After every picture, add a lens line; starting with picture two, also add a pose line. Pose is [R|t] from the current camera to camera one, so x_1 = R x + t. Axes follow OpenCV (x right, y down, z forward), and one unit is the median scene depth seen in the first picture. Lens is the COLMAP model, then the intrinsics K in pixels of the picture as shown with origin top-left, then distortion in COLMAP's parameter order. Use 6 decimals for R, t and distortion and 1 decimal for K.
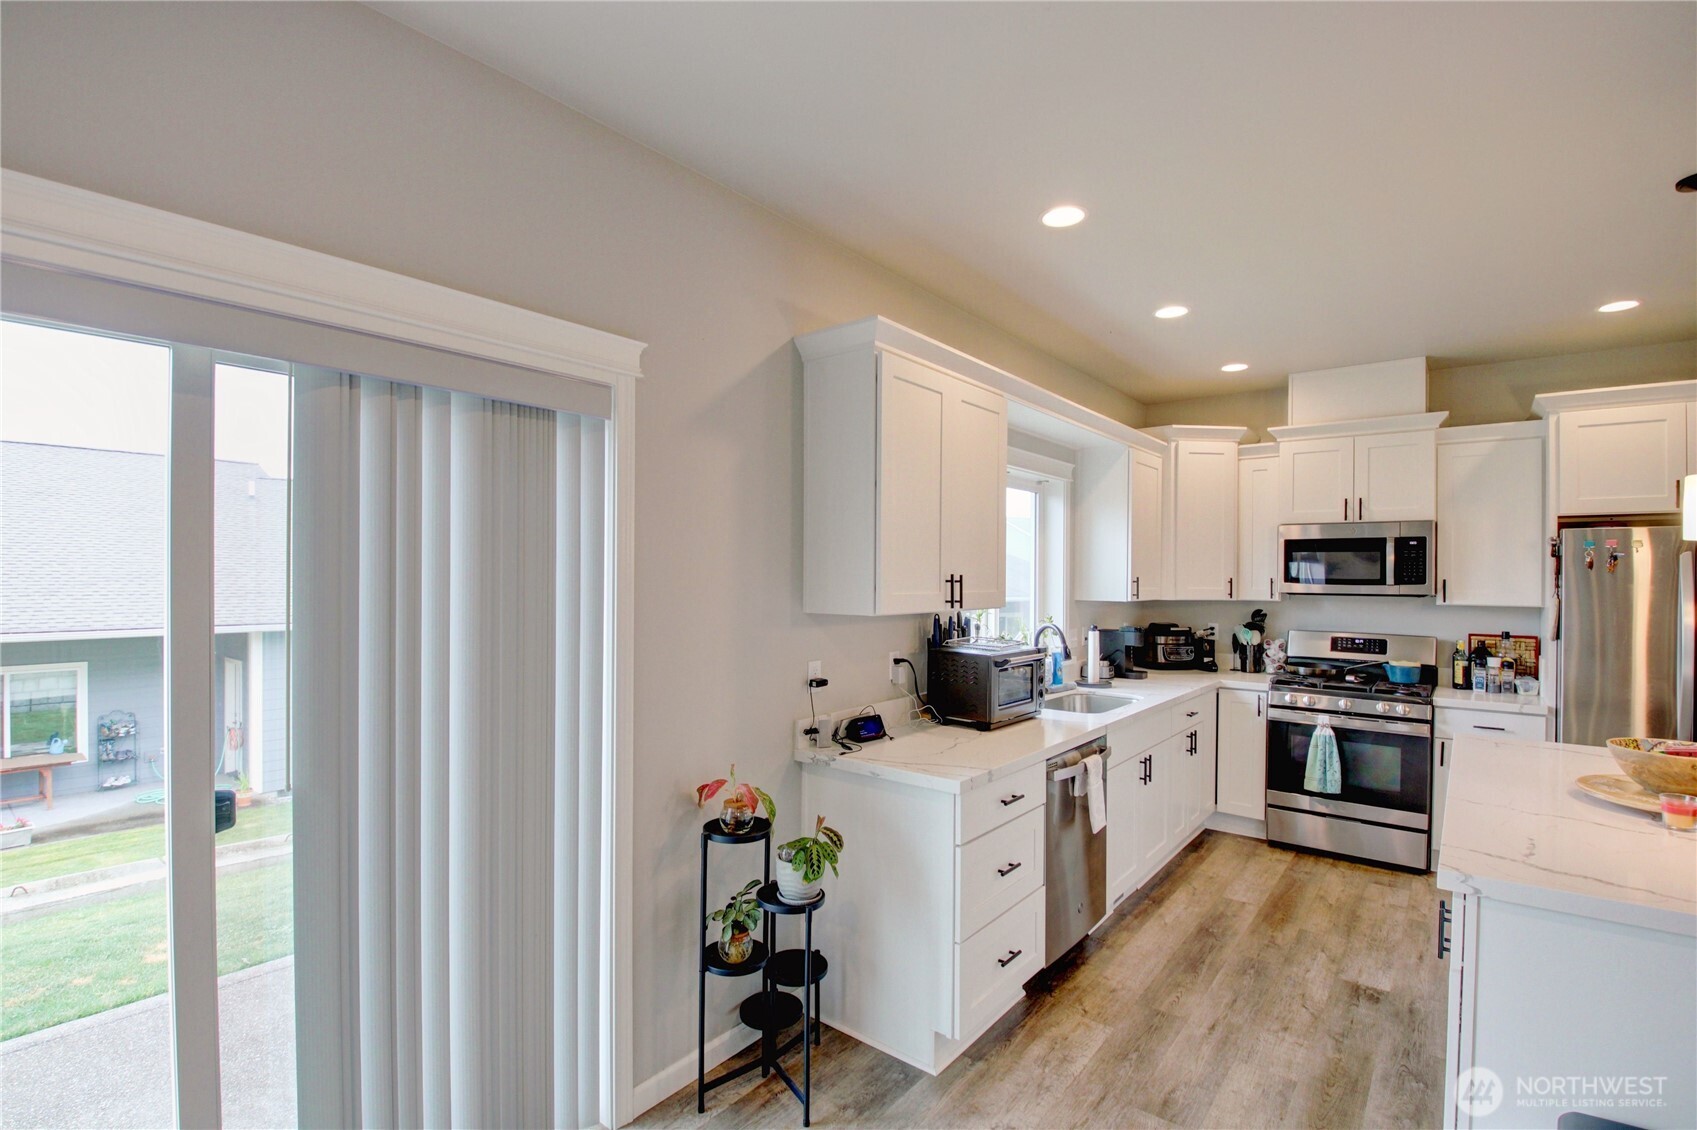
lens RADIAL K [[779.0, 0, 850.7], [0, 779.0, 570.8], [0, 0, 1]] dist [-0.008169, -0.001794]
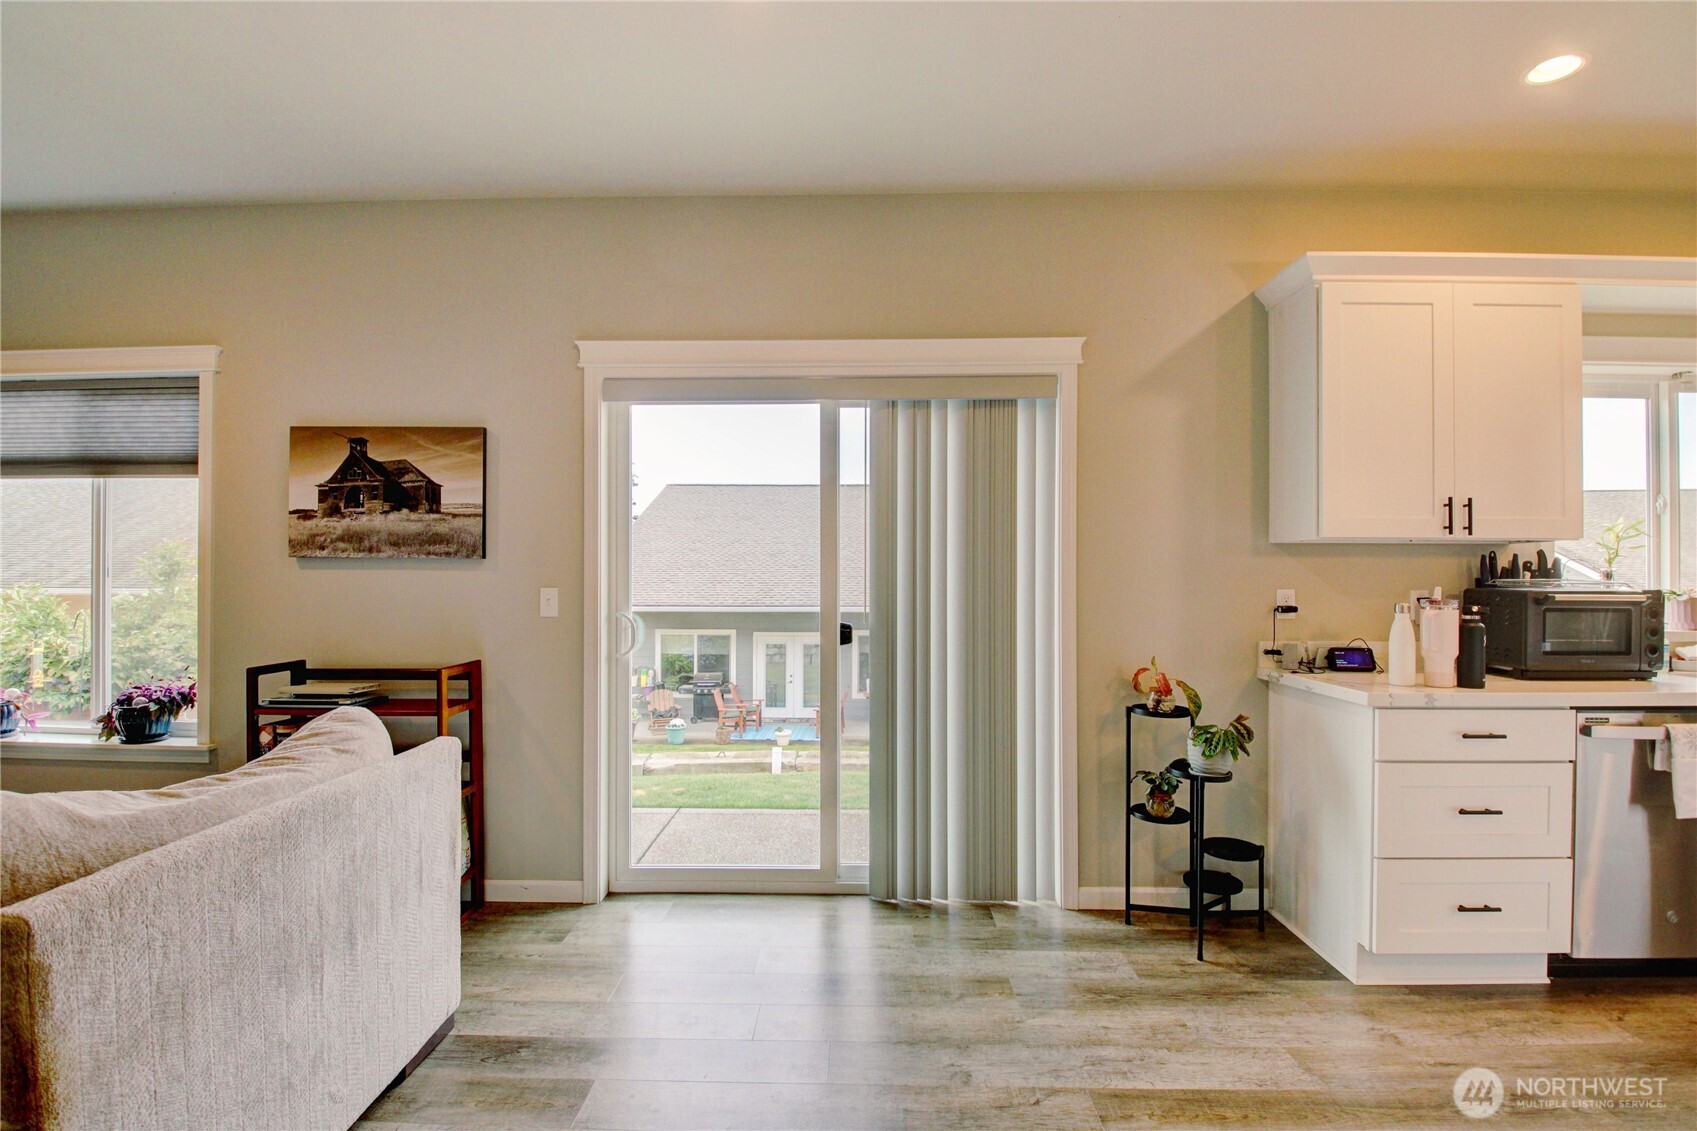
lens RADIAL K [[779.0, 0, 847.2], [0, 779.0, 570.6], [0, 0, 1]] dist [-0.008169, -0.001794]
pose [[0.616149, -0.010181, -0.787564, 0.480489], [0.011782, 0.999924, -0.003708, 0.099862], [0.787541, -0.006994, 0.616222, -0.138595]]
